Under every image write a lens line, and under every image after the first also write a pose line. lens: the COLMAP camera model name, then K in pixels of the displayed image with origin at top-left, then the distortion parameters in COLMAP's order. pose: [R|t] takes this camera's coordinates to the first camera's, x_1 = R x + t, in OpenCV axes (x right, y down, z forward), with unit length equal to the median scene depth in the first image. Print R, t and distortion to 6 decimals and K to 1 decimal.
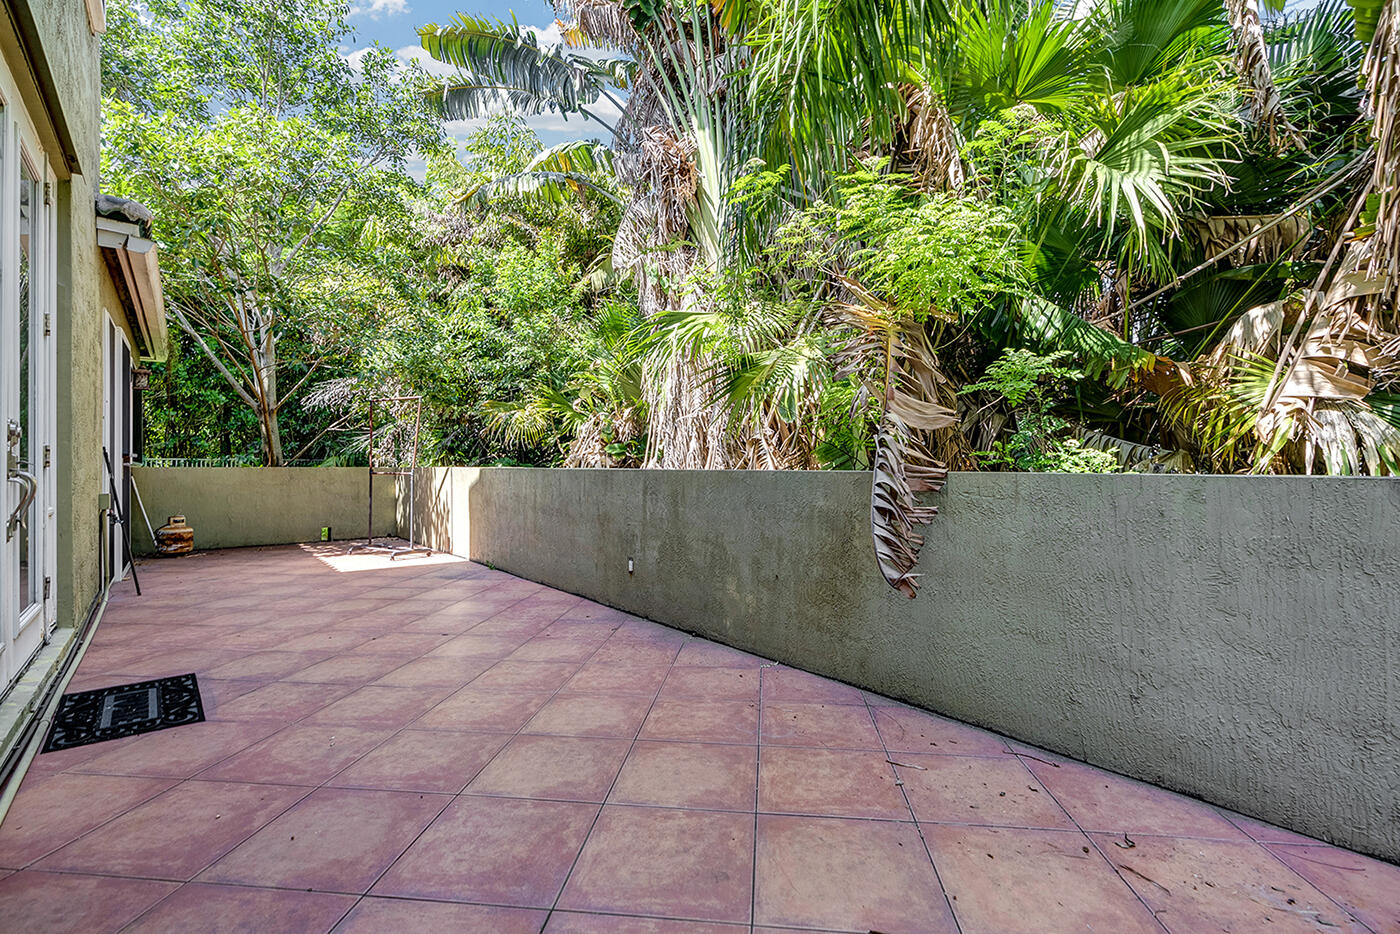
lens RADIAL K [[641.6, 0, 702.8], [0, 641.6, 462.3], [0, 0, 1]] dist [-0.004987, 0.000506]
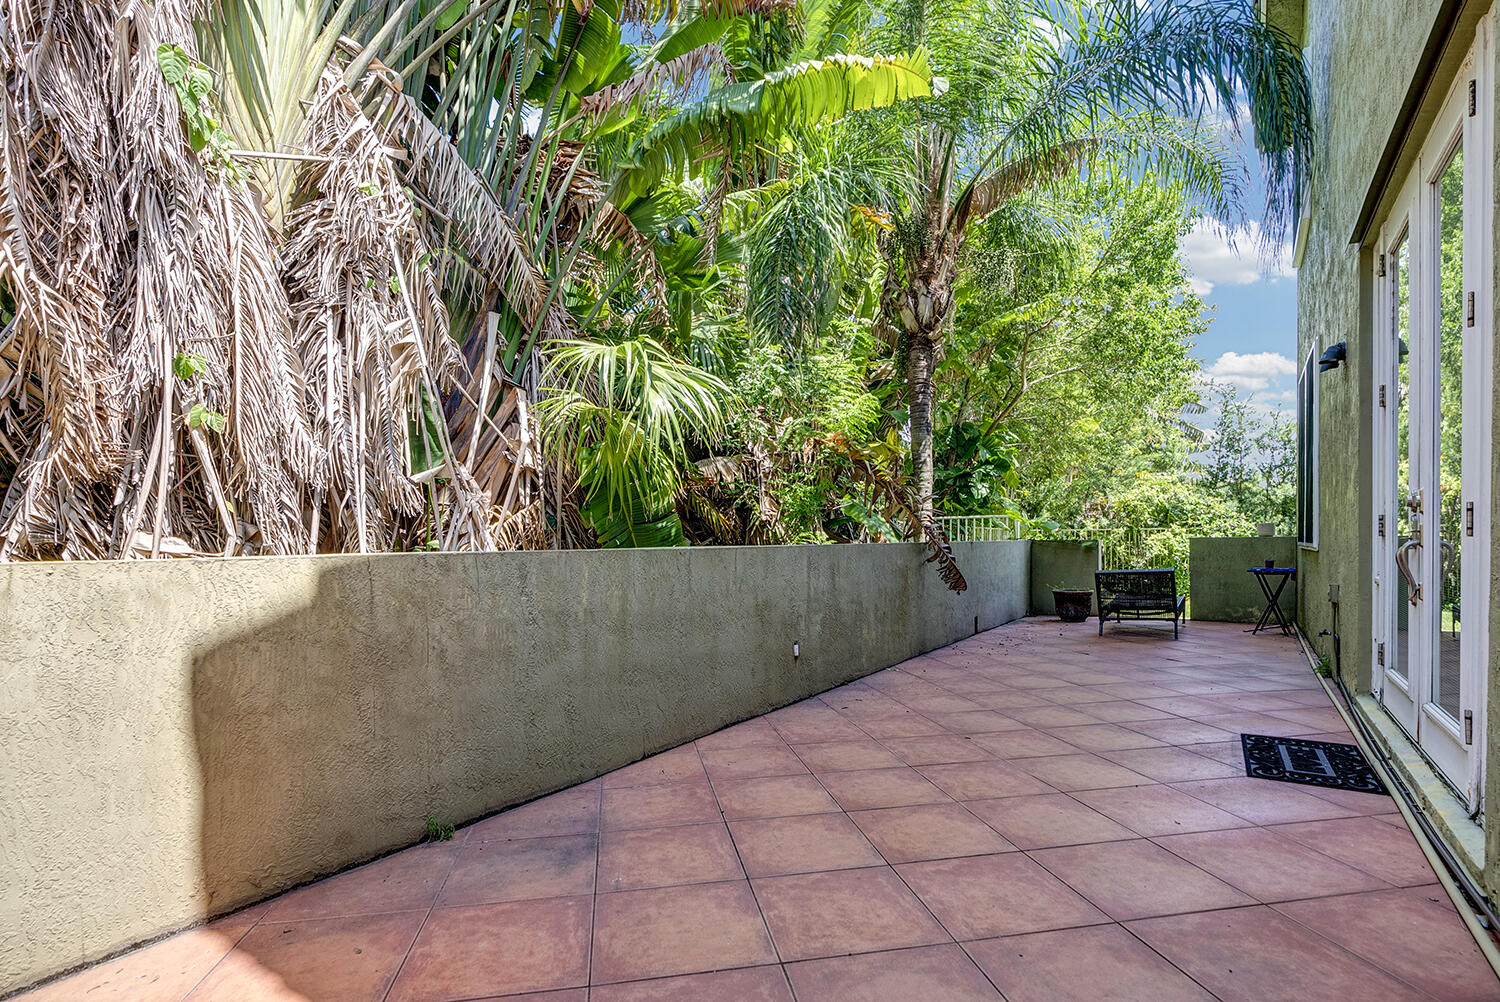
lens RADIAL K [[687.4, 0, 783.5], [0, 687.4, 543.8], [0, 0, 1]] dist [-0.004987, 0.000506]
pose [[-0.295165, -0.001290, 0.955445, -1.656826], [0.010497, 0.999934, 0.004593, 0.006338], [-0.955388, 0.011385, -0.295133, 2.072820]]
